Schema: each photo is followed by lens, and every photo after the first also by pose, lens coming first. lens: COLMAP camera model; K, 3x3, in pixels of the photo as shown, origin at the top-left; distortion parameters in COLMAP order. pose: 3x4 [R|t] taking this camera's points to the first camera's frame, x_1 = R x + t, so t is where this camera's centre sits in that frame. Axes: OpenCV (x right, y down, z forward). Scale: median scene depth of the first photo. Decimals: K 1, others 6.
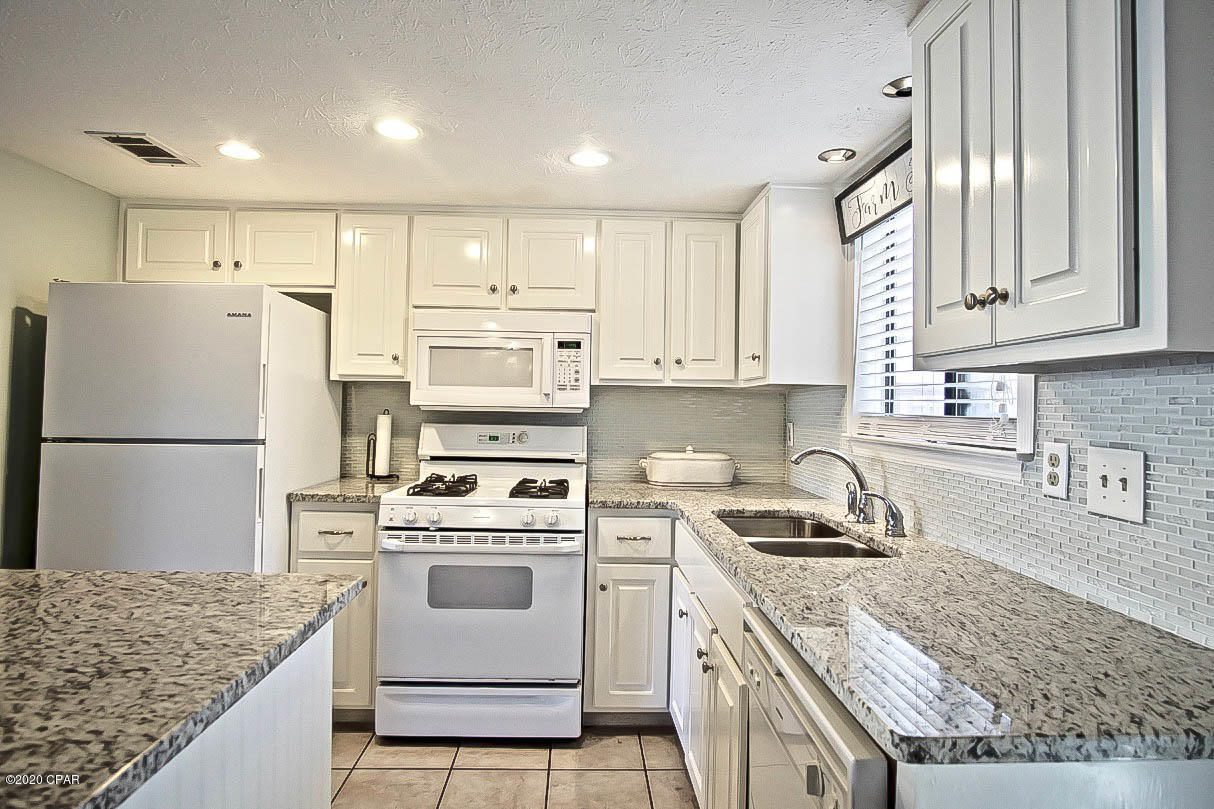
lens RADIAL K [[652.0, 0, 608.3], [0, 652.0, 395.1], [0, 0, 1]] dist [-0.035917, 0.009896]
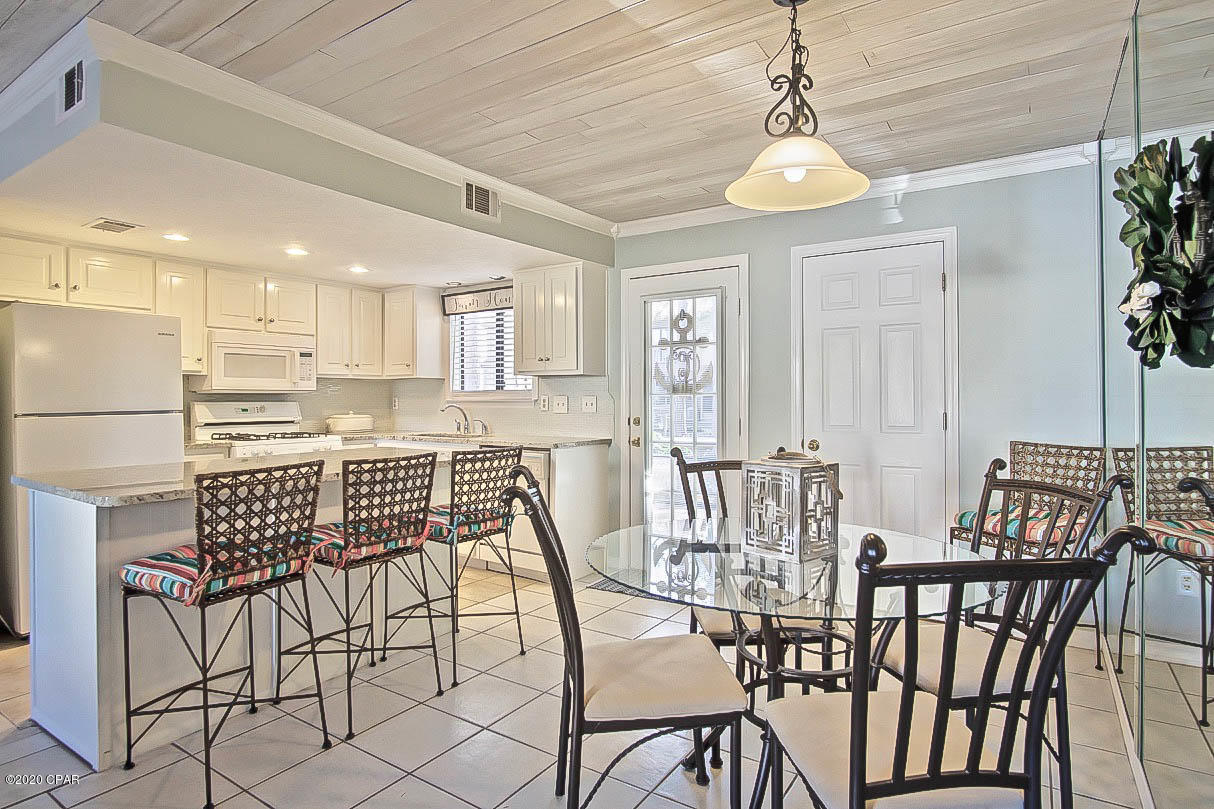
lens RADIAL K [[652.0, 0, 608.3], [0, 652.0, 395.1], [0, 0, 1]] dist [-0.035917, 0.009896]
pose [[0.584662, -0.016402, 0.811111, -1.170163], [0.001628, 0.999817, 0.019044, 0.000561], [-0.811275, -0.009813, 0.584582, -0.812384]]
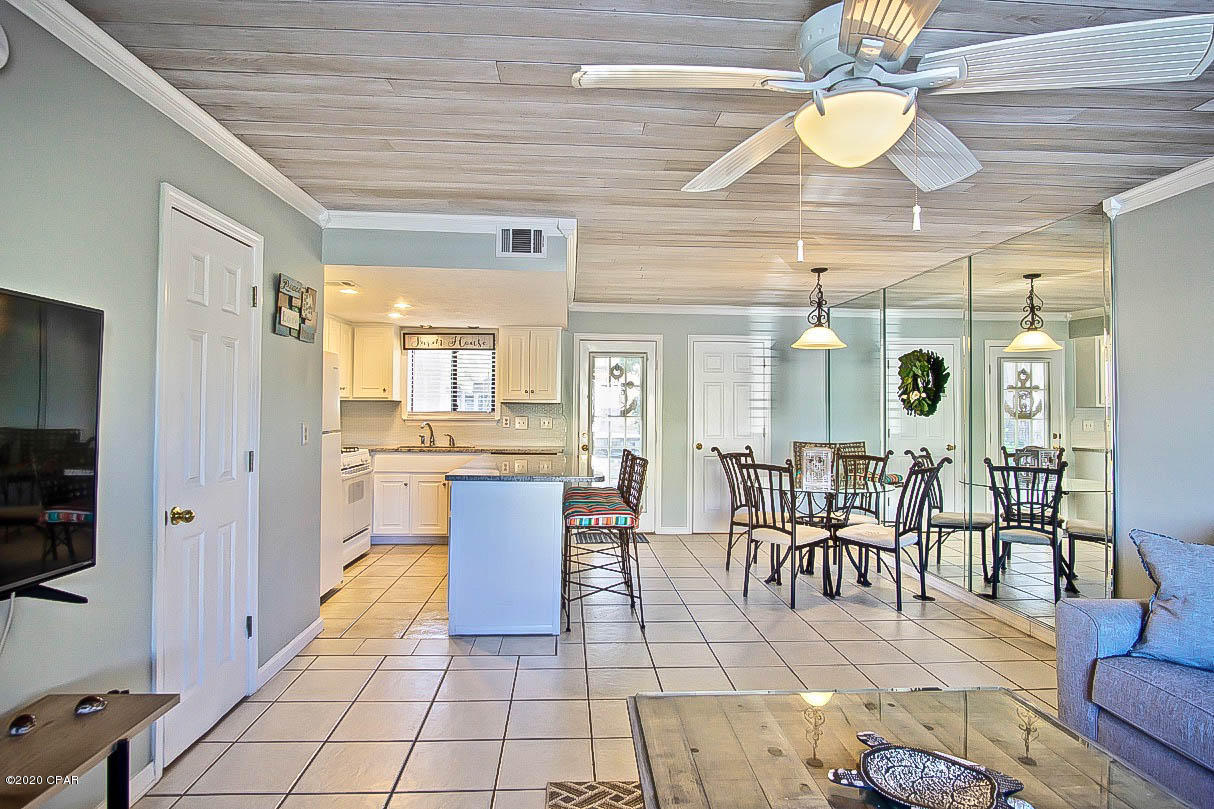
lens RADIAL K [[652.0, 0, 608.3], [0, 652.0, 395.1], [0, 0, 1]] dist [-0.035917, 0.009896]
pose [[-0.018695, 0.004374, 0.999816, -2.462676], [-0.023756, 0.999706, -0.004817, -0.048514], [-0.999543, -0.023842, -0.018586, 0.175827]]
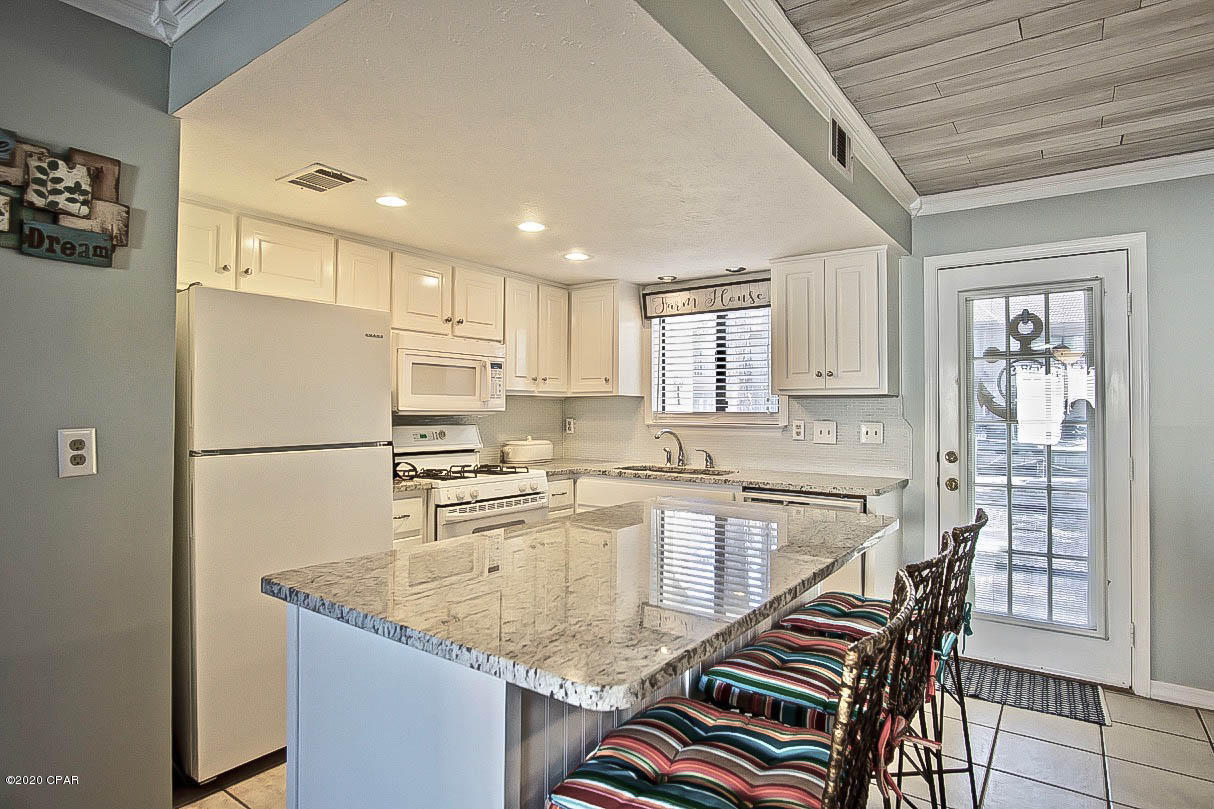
lens RADIAL K [[652.0, 0, 608.3], [0, 652.0, 395.1], [0, 0, 1]] dist [-0.035917, 0.009896]
pose [[0.617879, 0.004539, 0.786260, -1.166388], [-0.006305, 0.999980, -0.000818, -0.017319], [-0.786248, -0.004452, 0.617895, -0.059061]]
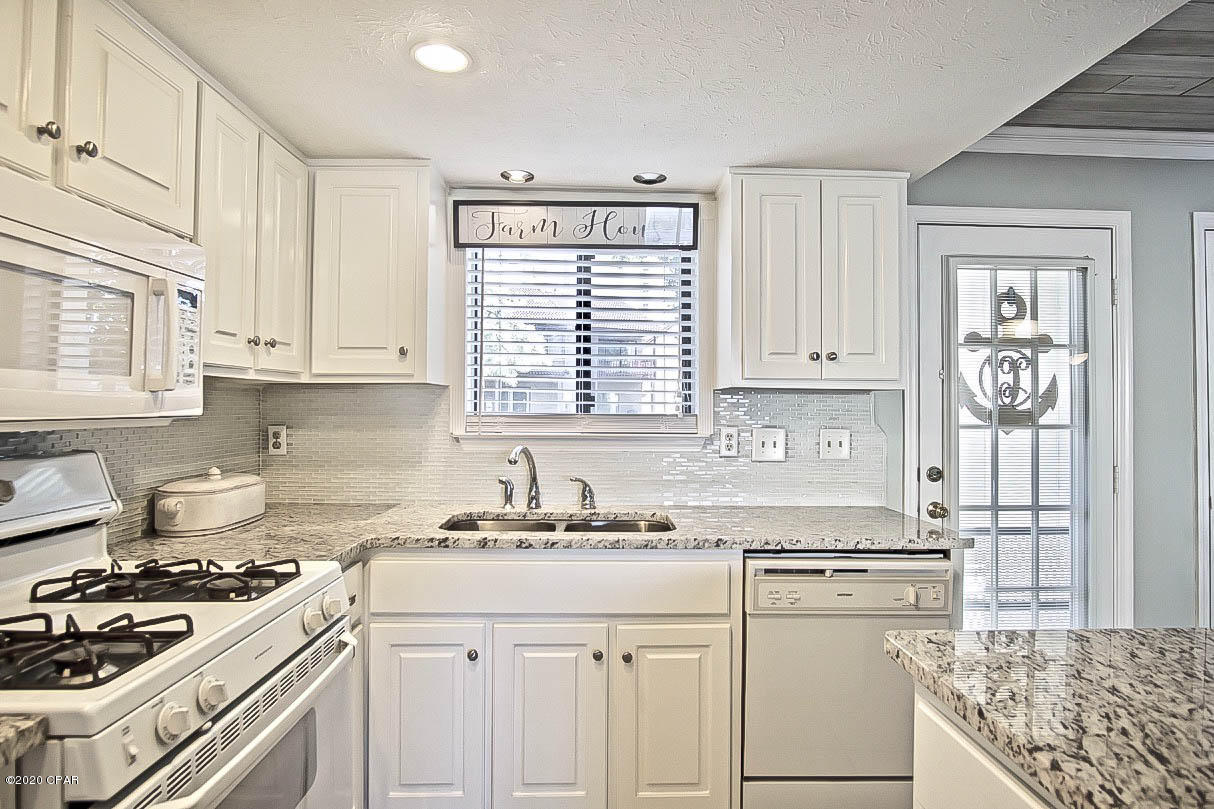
lens RADIAL K [[652.0, 0, 608.3], [0, 652.0, 395.1], [0, 0, 1]] dist [-0.035917, 0.009896]
pose [[0.016669, -0.000528, 0.999861, -0.666819], [-0.021566, 0.999767, 0.000888, -0.006880], [-0.999628, -0.021578, 0.016654, 0.746382]]
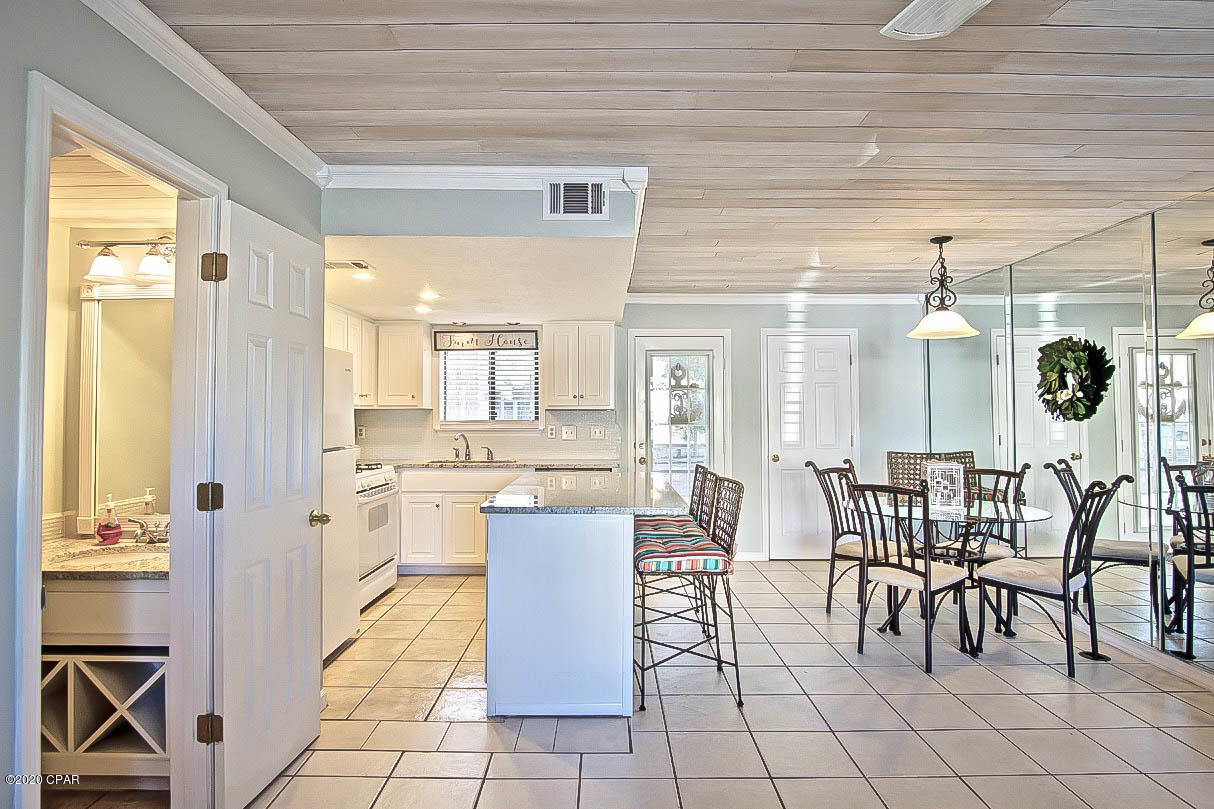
lens RADIAL K [[652.0, 0, 608.3], [0, 652.0, 395.1], [0, 0, 1]] dist [-0.035917, 0.009896]
pose [[0.039442, 0.012912, 0.999138, -2.077972], [-0.012179, 0.999848, -0.012440, -0.045755], [-0.999148, -0.011678, 0.039594, 0.254337]]
